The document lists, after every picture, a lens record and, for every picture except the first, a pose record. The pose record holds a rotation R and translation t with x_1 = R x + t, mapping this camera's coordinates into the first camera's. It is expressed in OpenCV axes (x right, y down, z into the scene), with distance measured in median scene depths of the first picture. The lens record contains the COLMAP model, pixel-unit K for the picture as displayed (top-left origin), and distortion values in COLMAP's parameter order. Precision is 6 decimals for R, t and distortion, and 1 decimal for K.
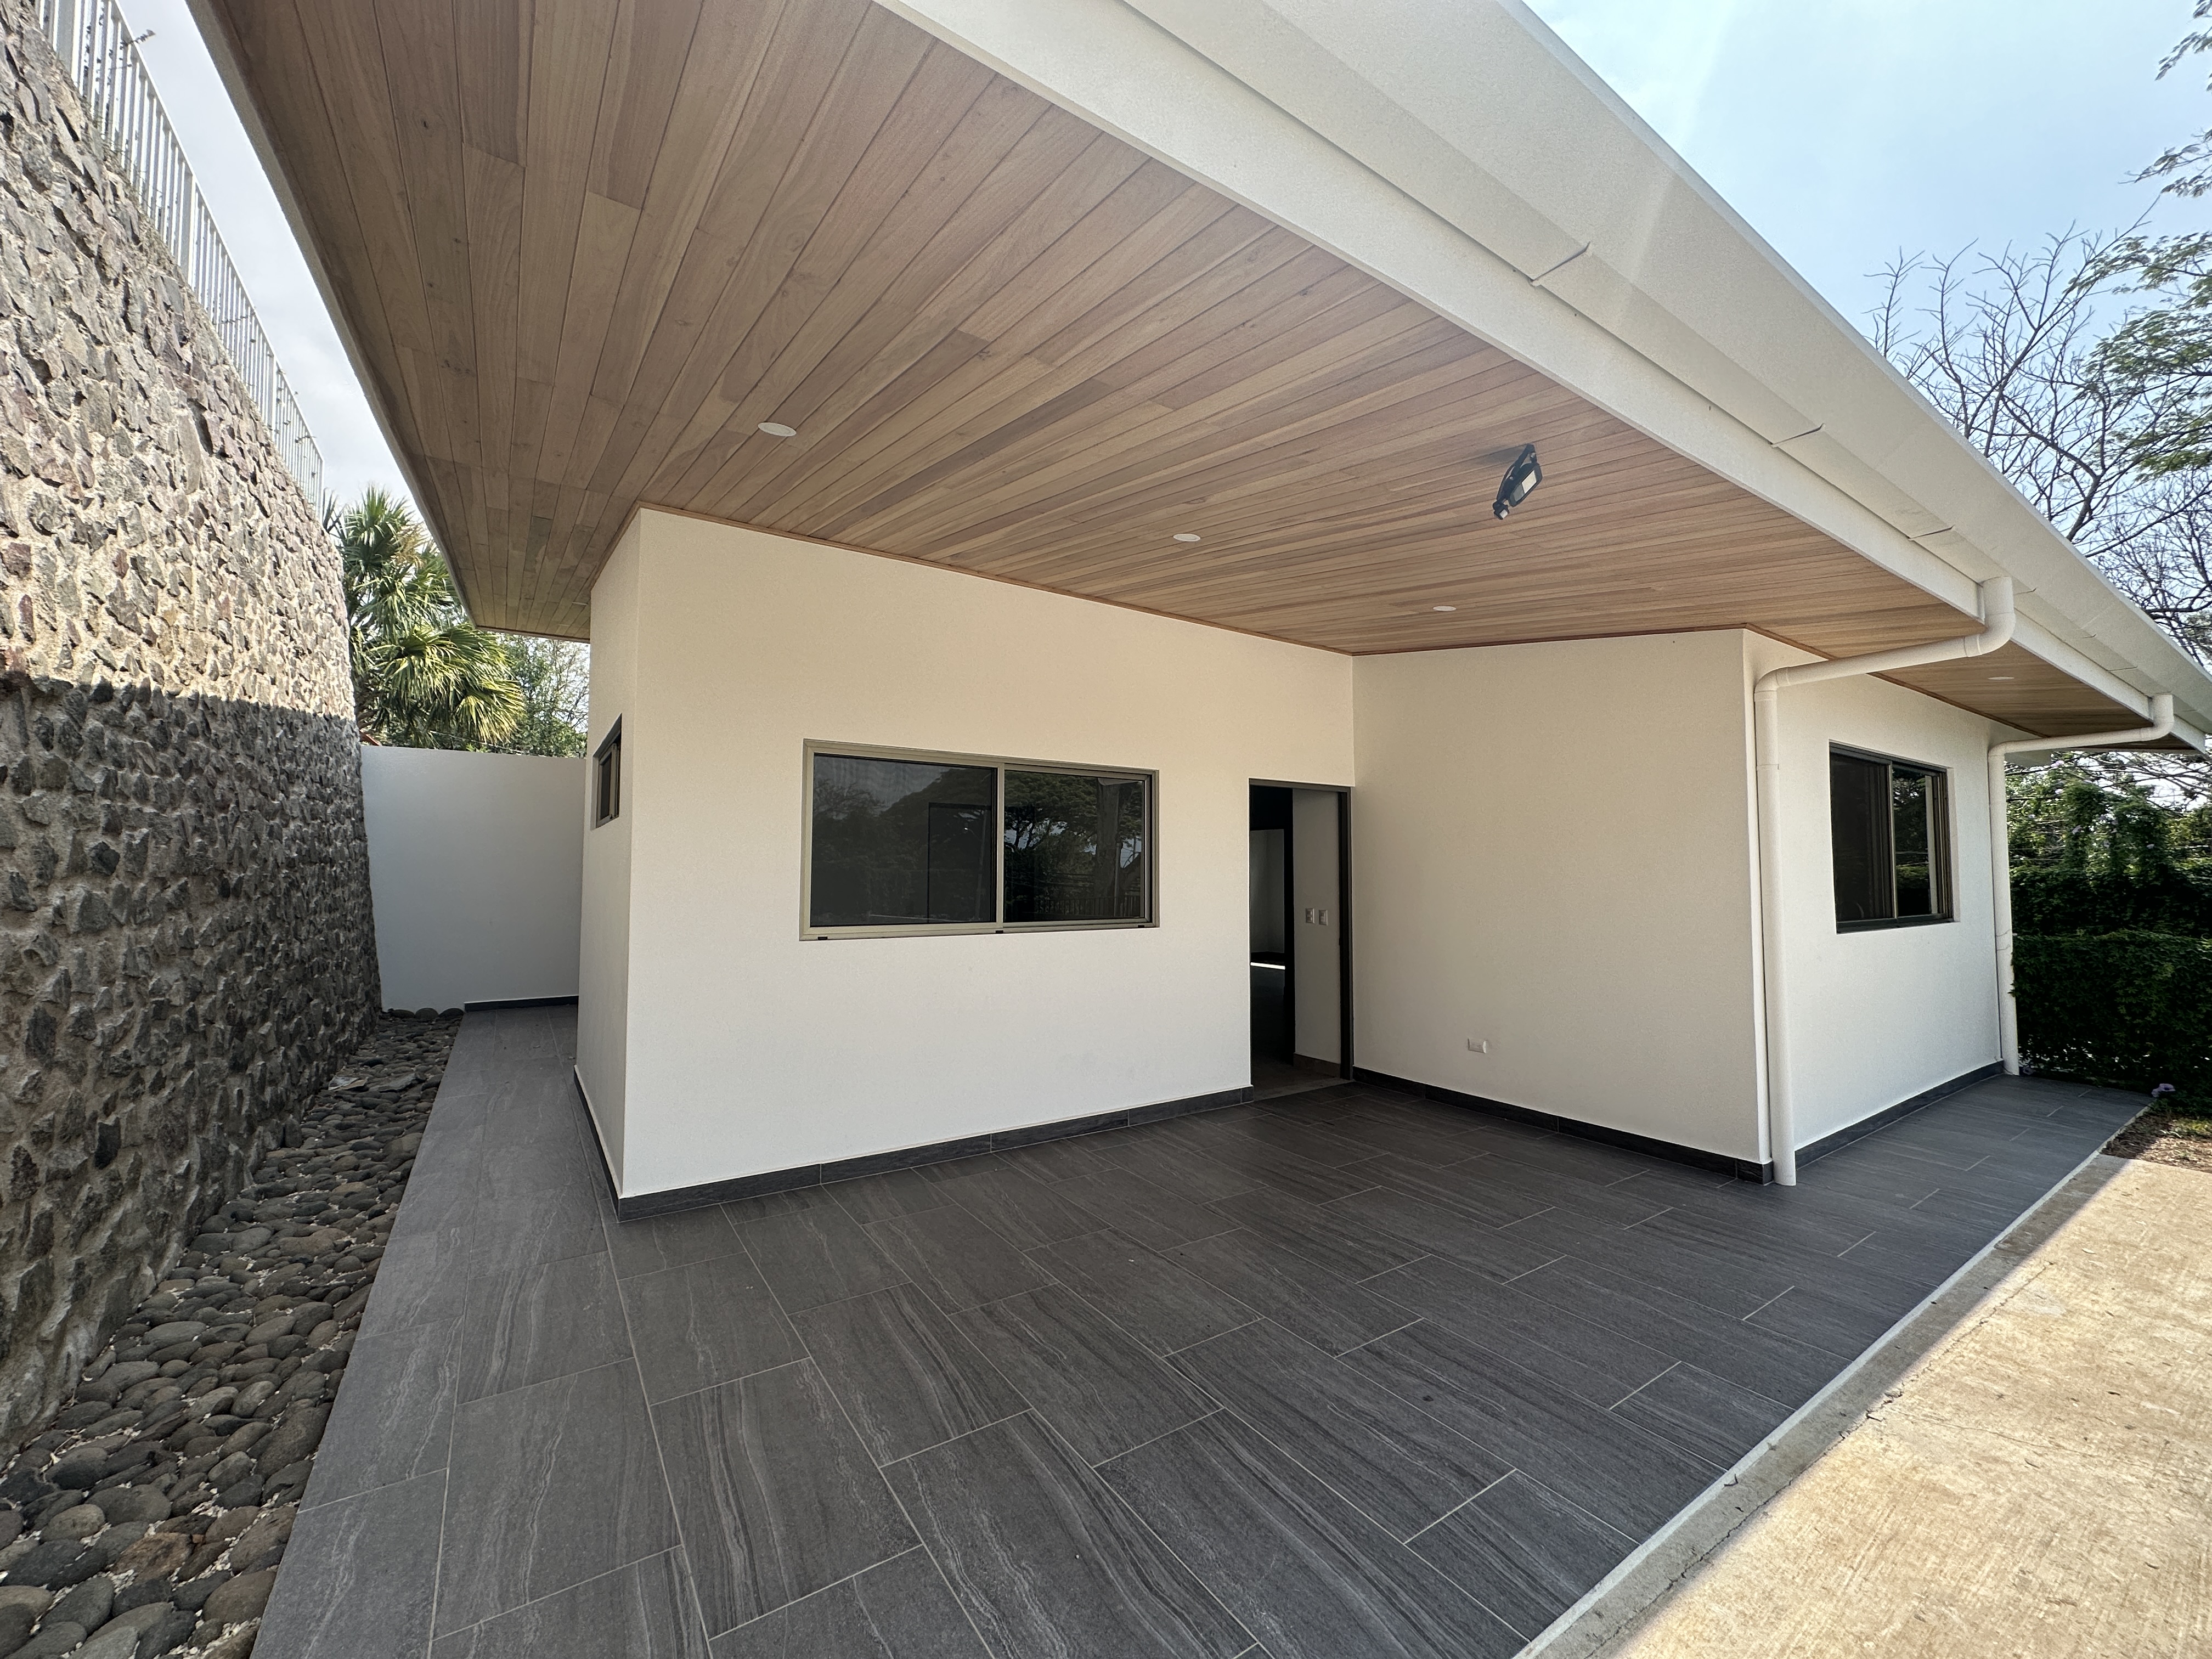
lens RADIAL K [[874.8, 0, 1112.6], [0, 874.8, 820.5], [0, 0, 1]] dist [0.000340, -0.000045]
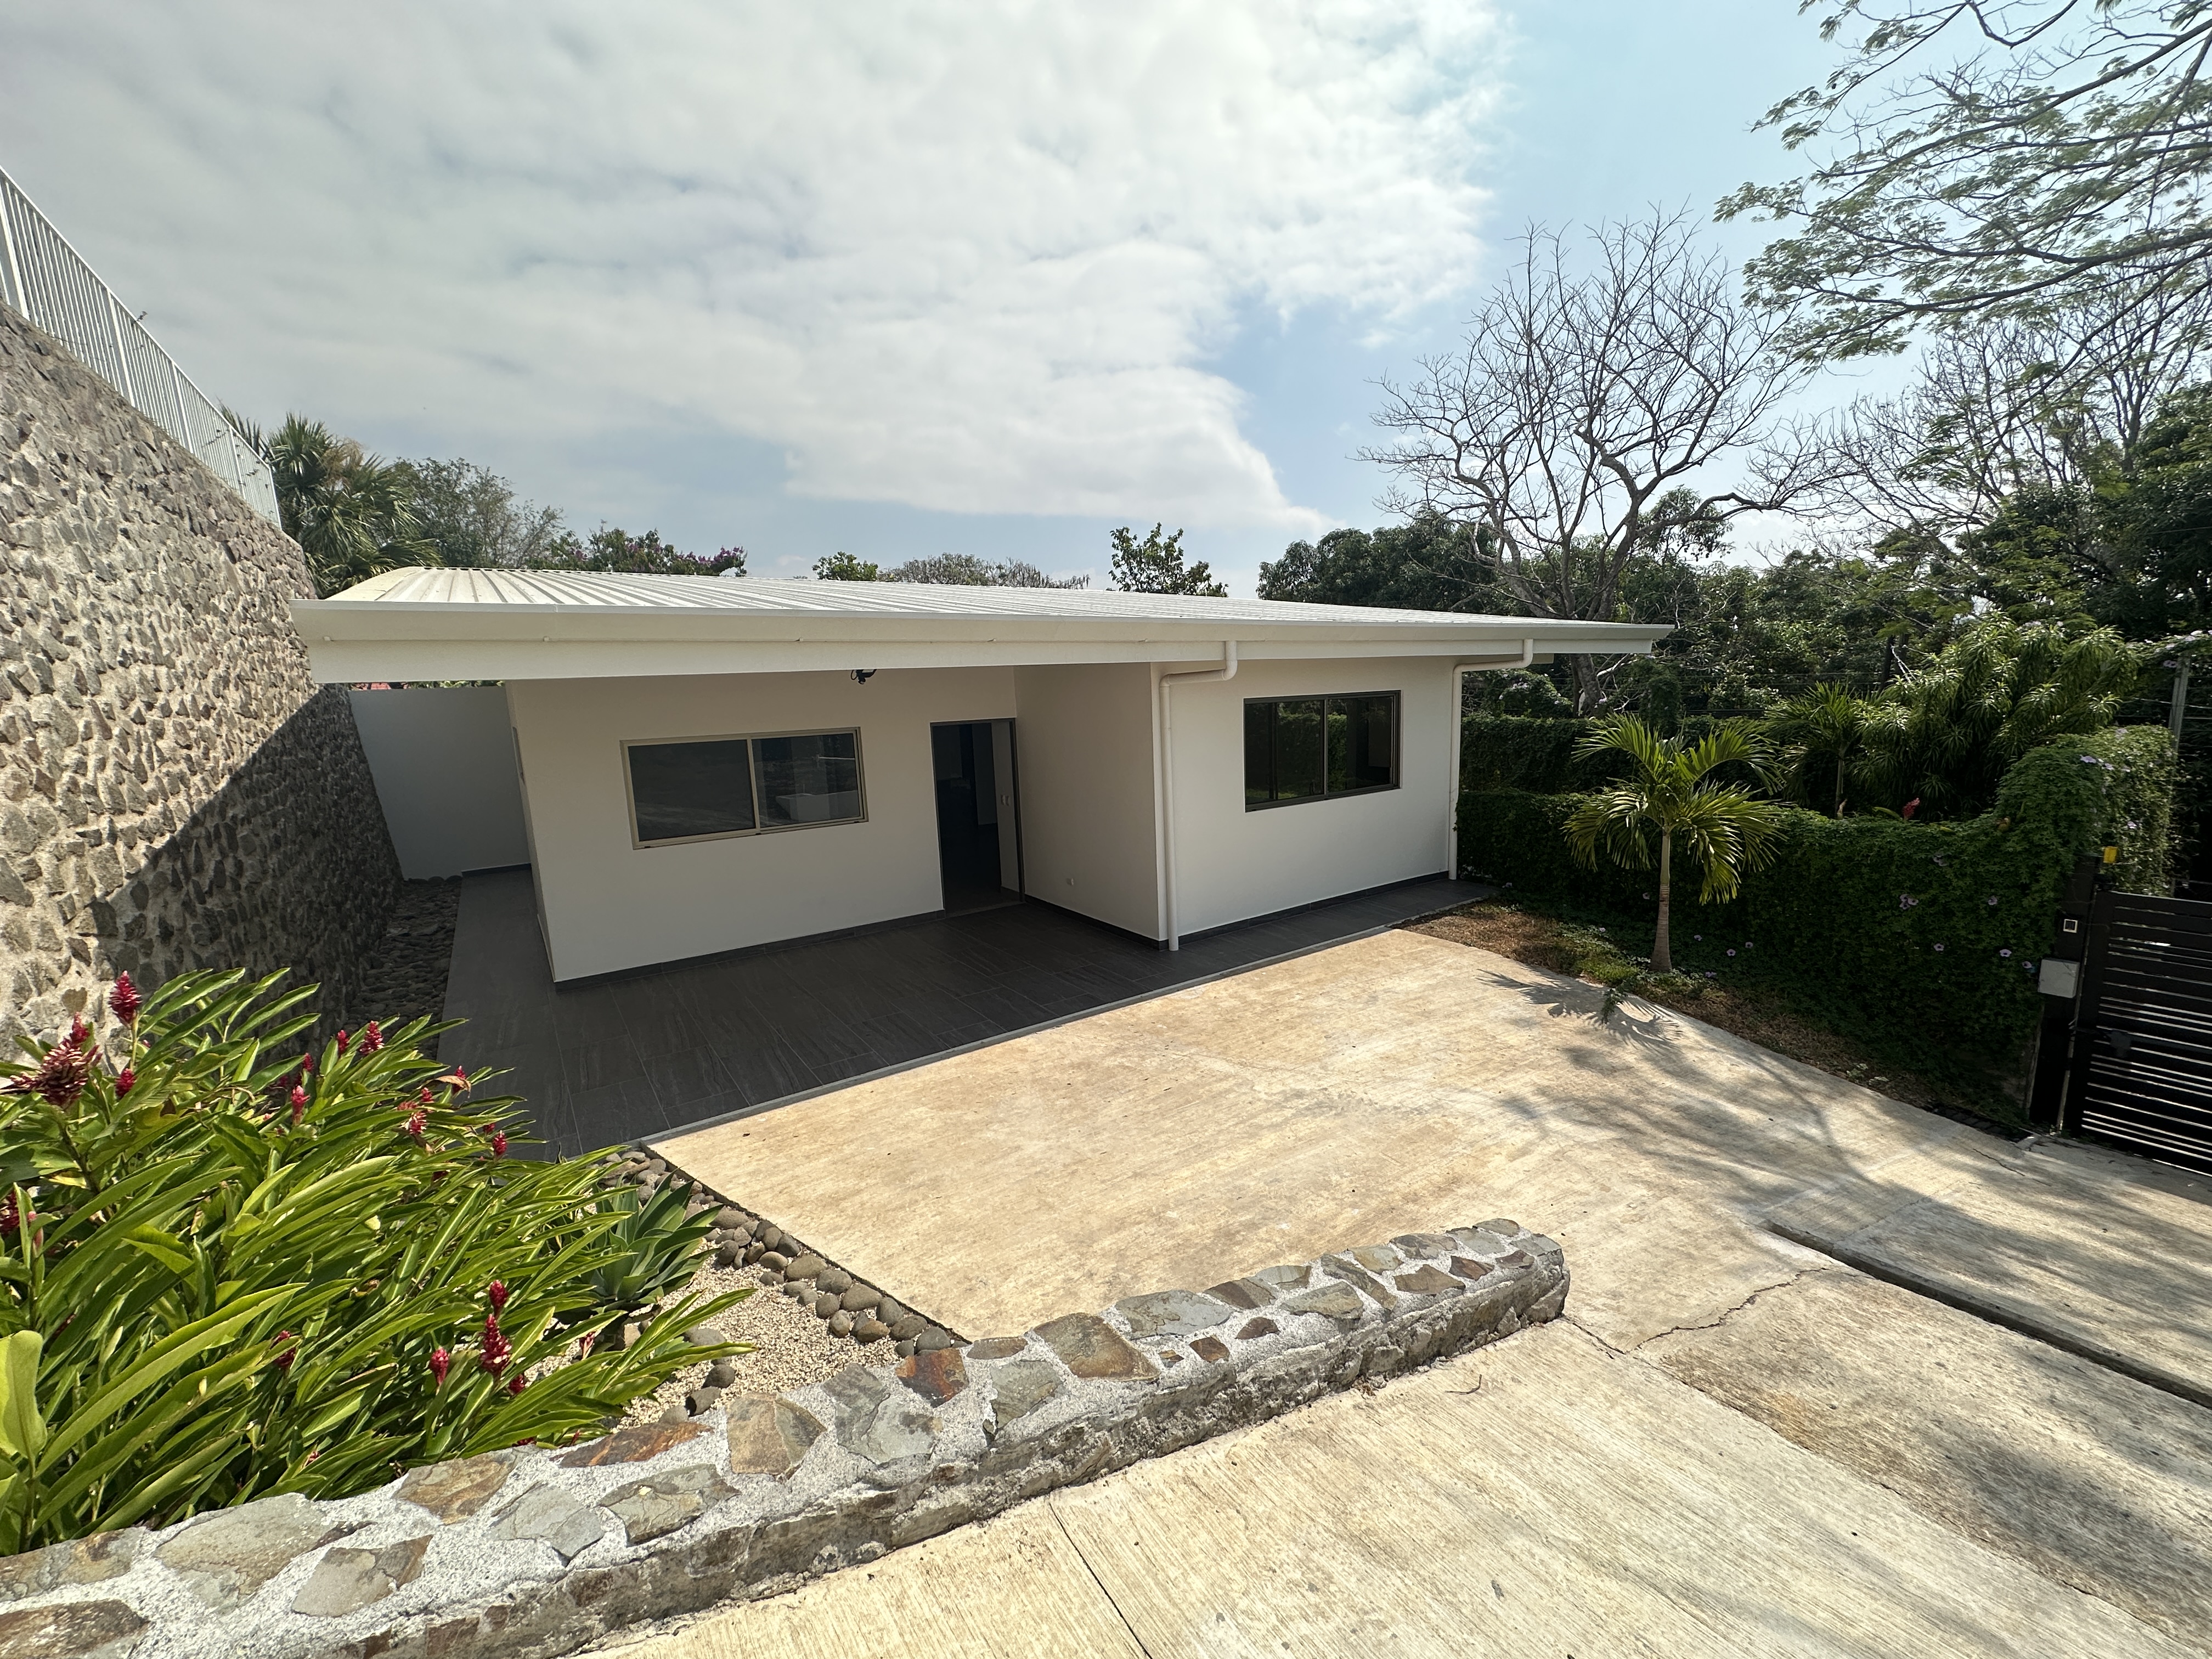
lens RADIAL K [[879.9, 0, 1103.7], [0, 879.9, 819.5], [0, 0, 1]] dist [-0.003244, 0.000087]
pose [[0.999004, -0.044603, 0.001526, 0.486013], [0.043329, 0.977521, 0.206339, -0.202198], [-0.010695, -0.206067, 0.978479, -0.624001]]
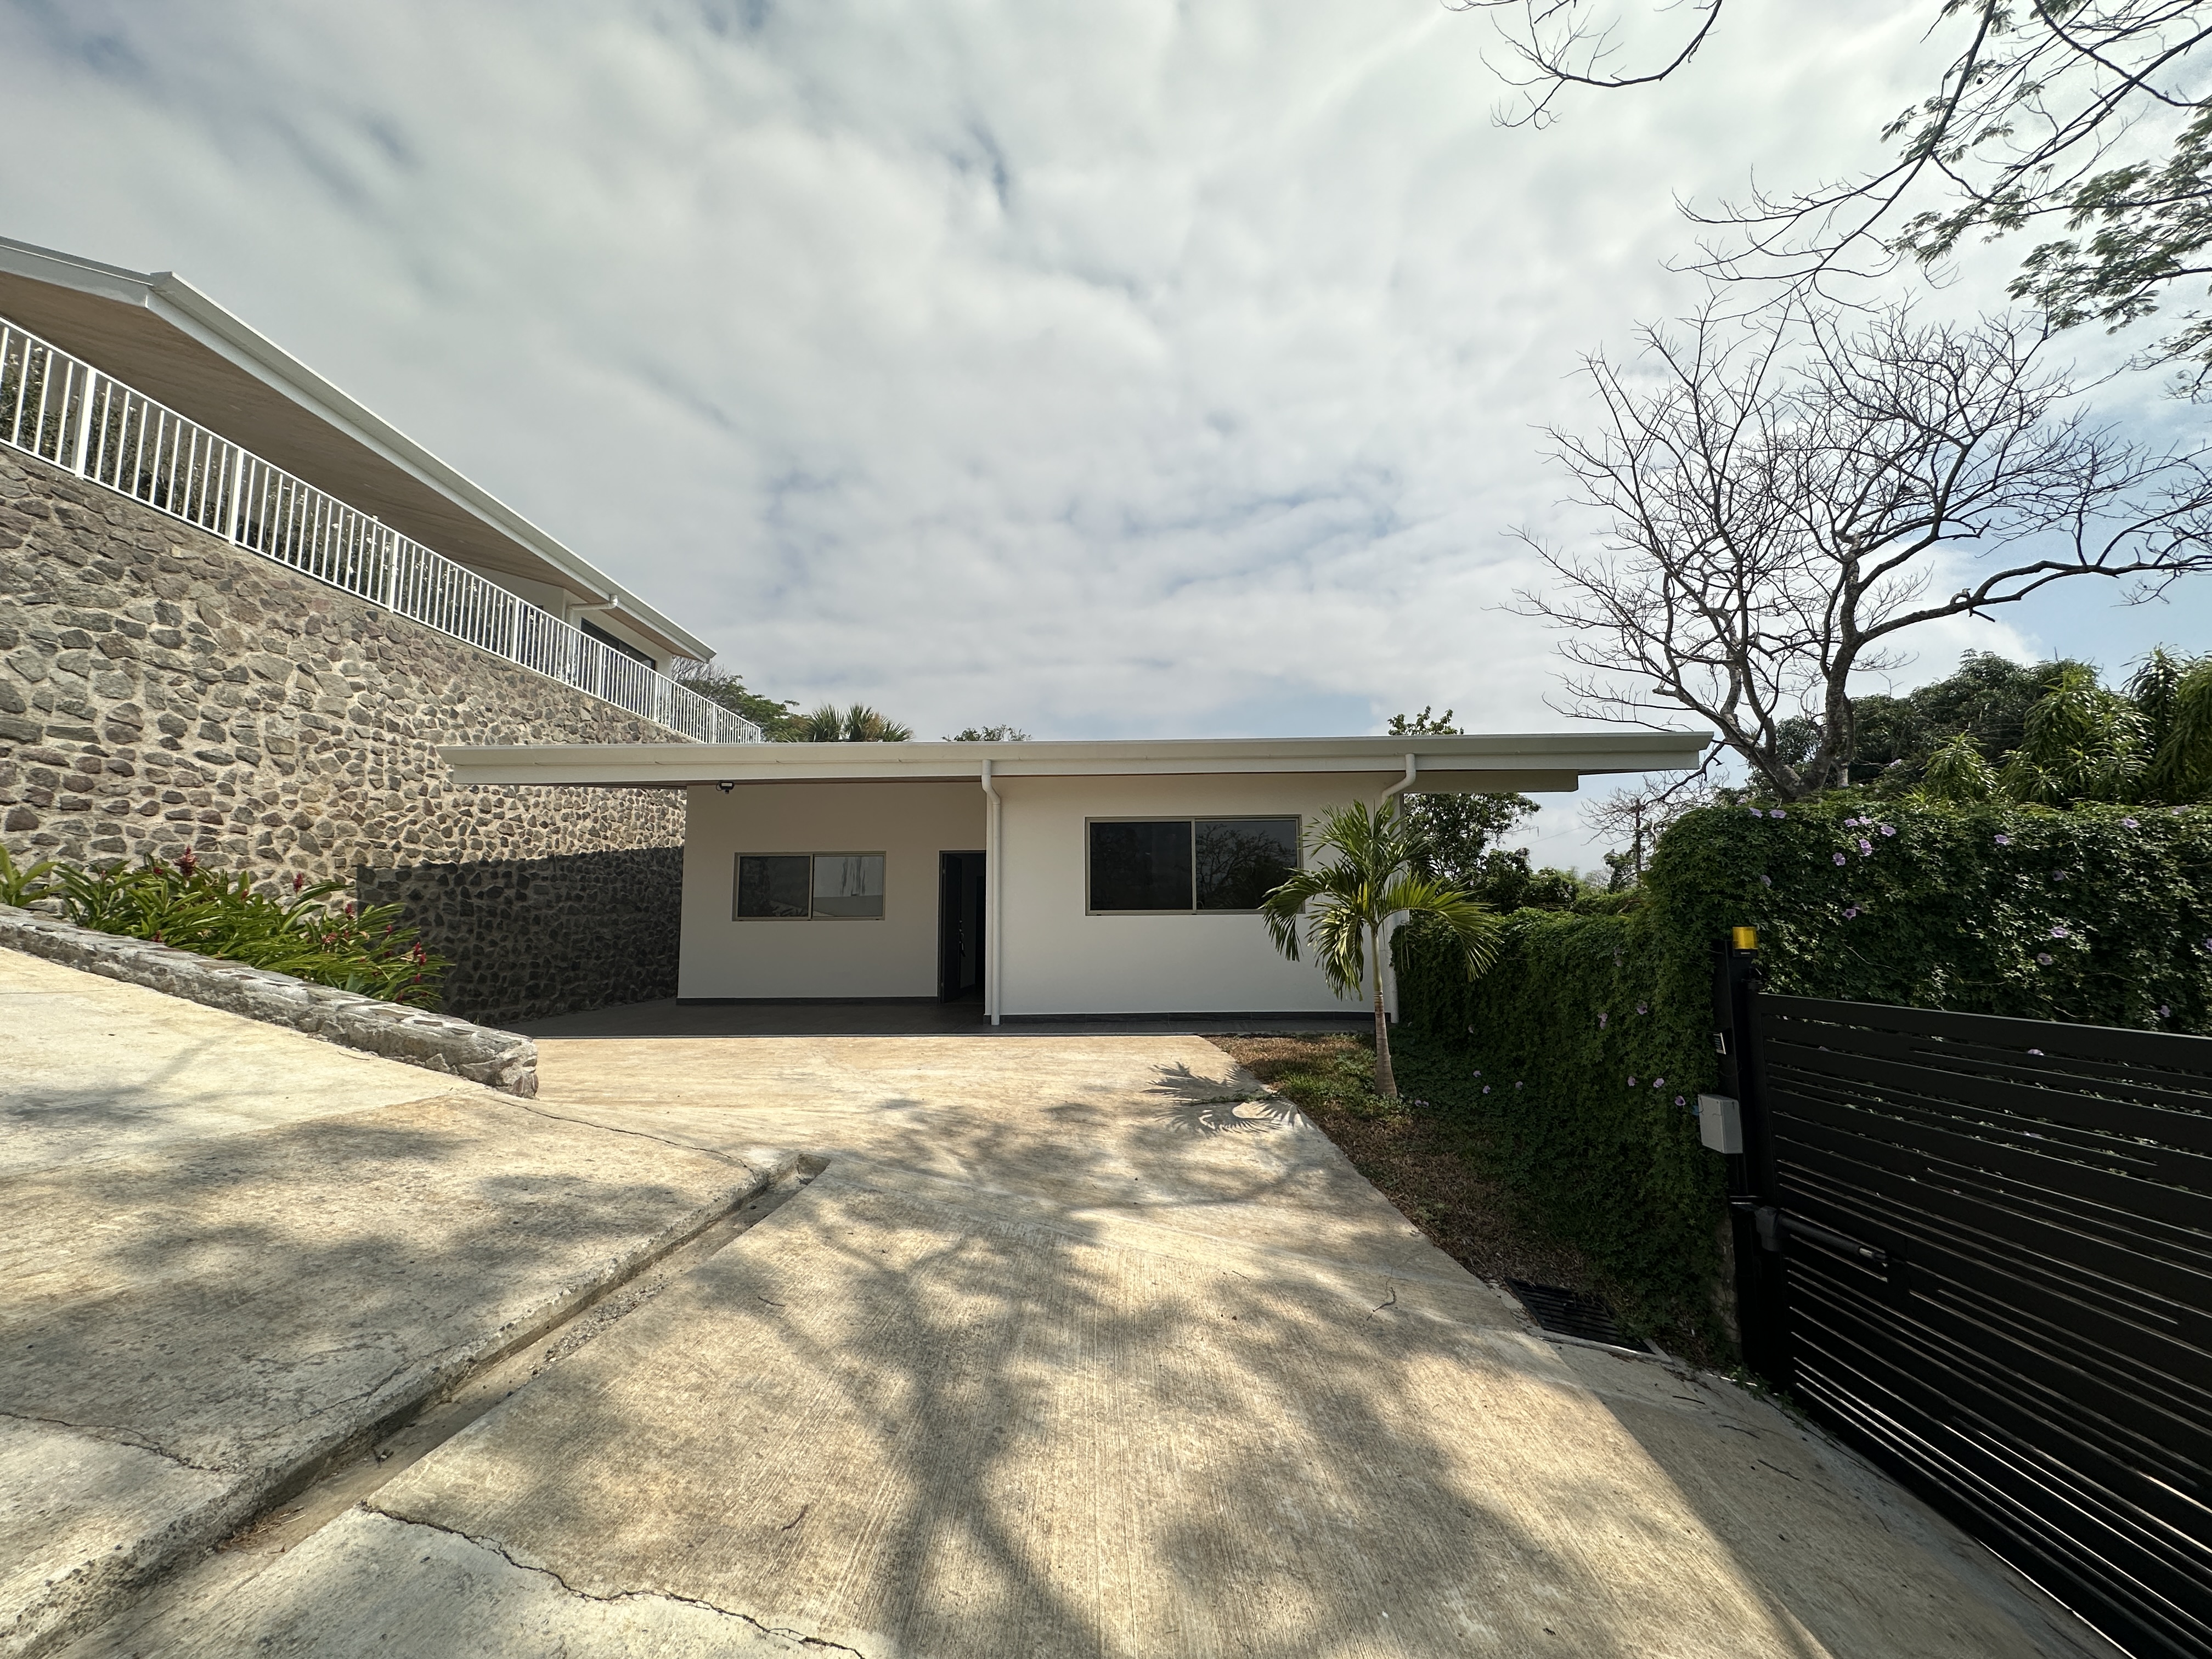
lens RADIAL K [[882.6, 0, 1106.0], [0, 882.6, 832.5], [0, 0, 1]] dist [-0.002179, 0.000282]
pose [[0.815138, -0.073727, -0.574556, 1.790085], [0.044811, 0.996921, -0.064351, 0.065956], [0.577532, 0.026709, 0.815931, -0.518473]]
